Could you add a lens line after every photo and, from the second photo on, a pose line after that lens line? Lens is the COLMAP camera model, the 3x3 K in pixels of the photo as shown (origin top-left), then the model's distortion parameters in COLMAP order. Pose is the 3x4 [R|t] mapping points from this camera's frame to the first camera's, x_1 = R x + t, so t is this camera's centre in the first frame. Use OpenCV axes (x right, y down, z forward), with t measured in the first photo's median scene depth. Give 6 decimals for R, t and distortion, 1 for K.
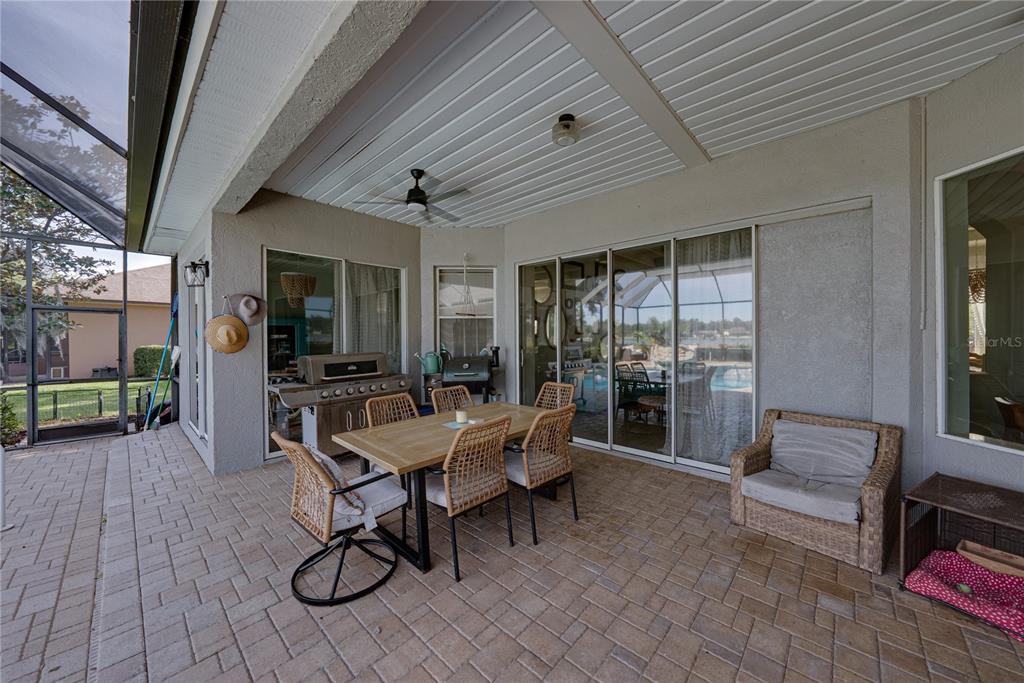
lens RADIAL K [[373.4, 0, 512.0], [0, 373.4, 341.5], [0, 0, 1]] dist [0.000358, 0.000014]
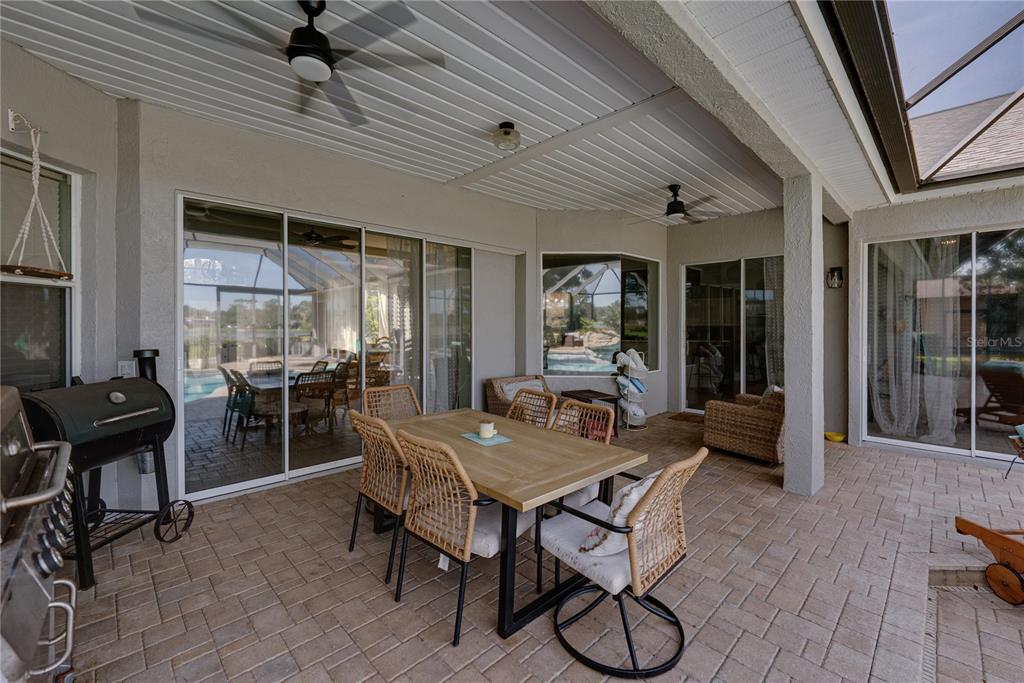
lens RADIAL K [[419.5, 0, 526.4], [0, 419.5, 325.0], [0, 0, 1]] dist [0.000457, 0.000233]
pose [[0.014917, 0.011231, 0.999826, -0.817467], [0.014266, 0.999833, -0.011444, -0.007597], [-0.999787, 0.014434, 0.014754, 0.721099]]
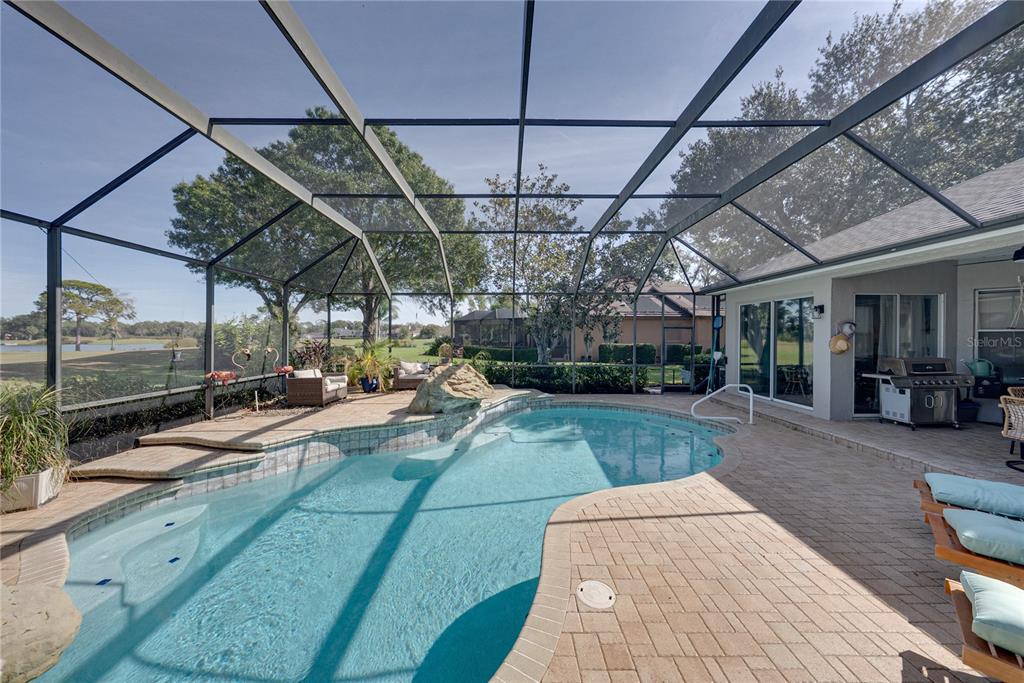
lens RADIAL K [[351.7, 0, 512.9], [0, 351.7, 336.8], [0, 0, 1]] dist [-0.001038, -0.000025]
pose [[0.702899, 0.008472, -0.711239, -0.687201], [-0.010829, 0.999941, 0.001210, -0.044282], [0.711207, 0.006851, 0.702949, -1.402600]]
